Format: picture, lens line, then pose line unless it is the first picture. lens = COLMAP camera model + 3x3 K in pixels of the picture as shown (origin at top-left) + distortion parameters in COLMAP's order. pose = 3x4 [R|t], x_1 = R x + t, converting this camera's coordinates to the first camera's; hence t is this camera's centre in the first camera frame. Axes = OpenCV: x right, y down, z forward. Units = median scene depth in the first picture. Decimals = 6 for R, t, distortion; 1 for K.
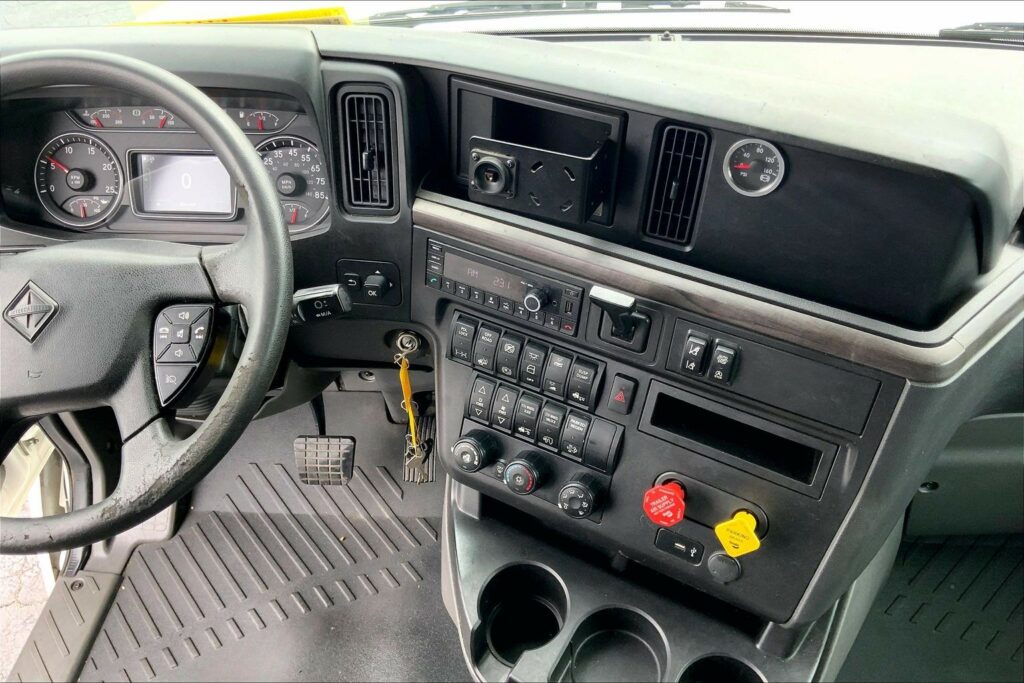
lens RADIAL K [[817.0, 0, 504.1], [0, 817.0, 351.1], [0, 0, 1]] dist [0.054527, -0.077029]
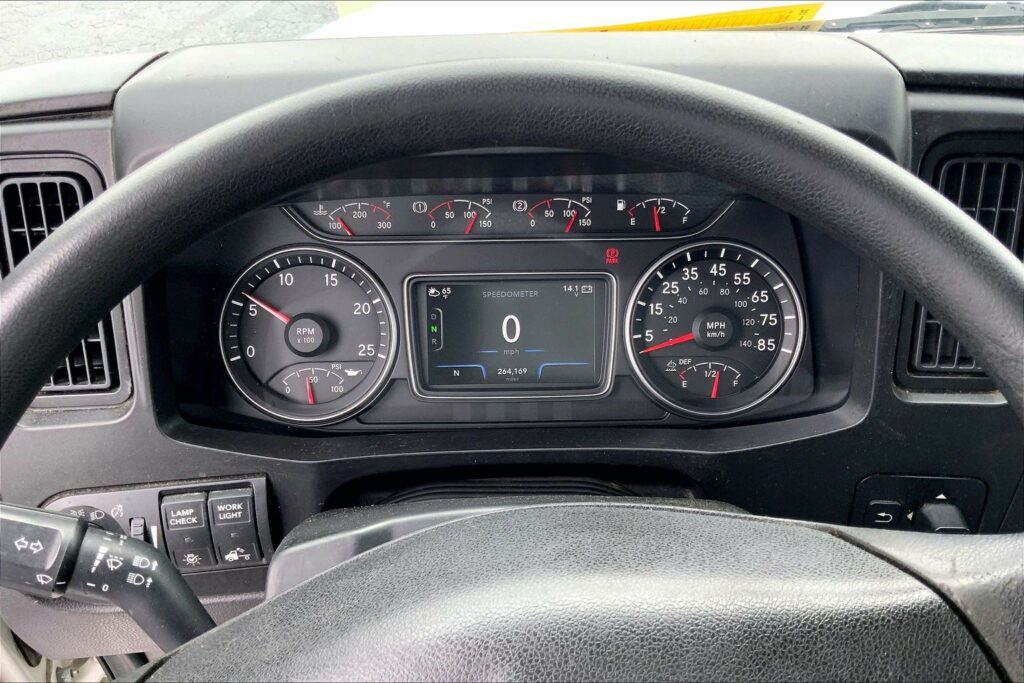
lens RADIAL K [[864.6, 0, 550.2], [0, 864.6, 351.2], [0, 0, 1]] dist [0.068078, -0.128468]
pose [[0.996263, -0.042697, 0.075084, -0.437664], [0.049786, 0.994210, -0.095225, -0.148065], [-0.070583, 0.098607, 0.992620, 0.474364]]
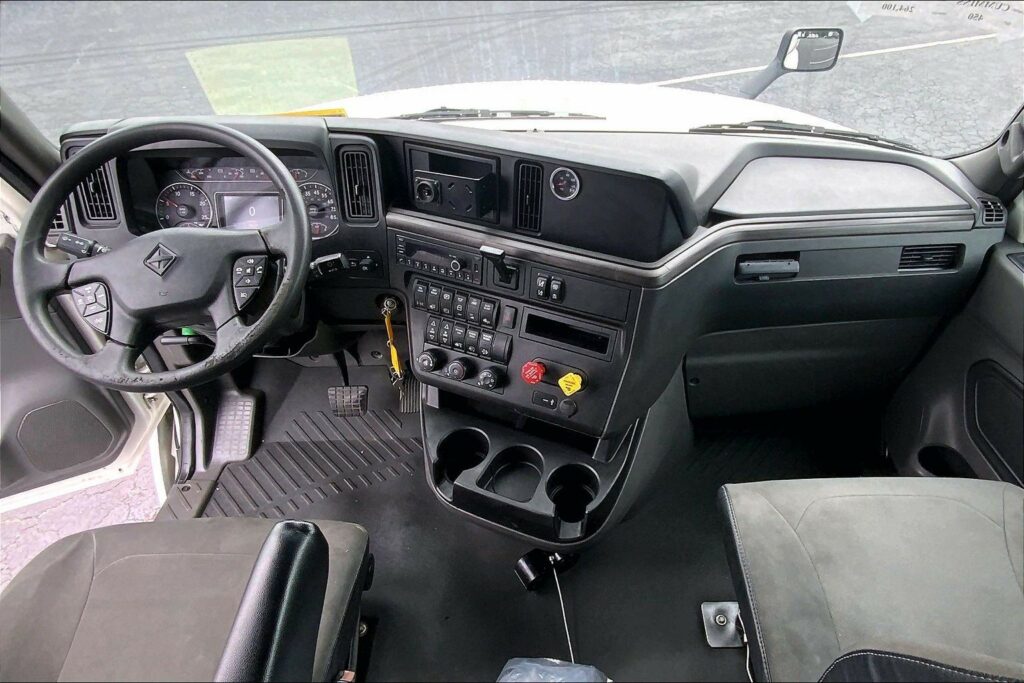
lens RADIAL K [[572.1, 0, 559.8], [0, 572.1, 370.8], [0, 0, 1]] dist [0.005765, -0.008429]
pose [[0.992598, -0.041663, 0.114076, 0.099464], [0.045933, 0.998329, -0.035065, 0.205600], [-0.112424, 0.040045, 0.992853, -0.238454]]
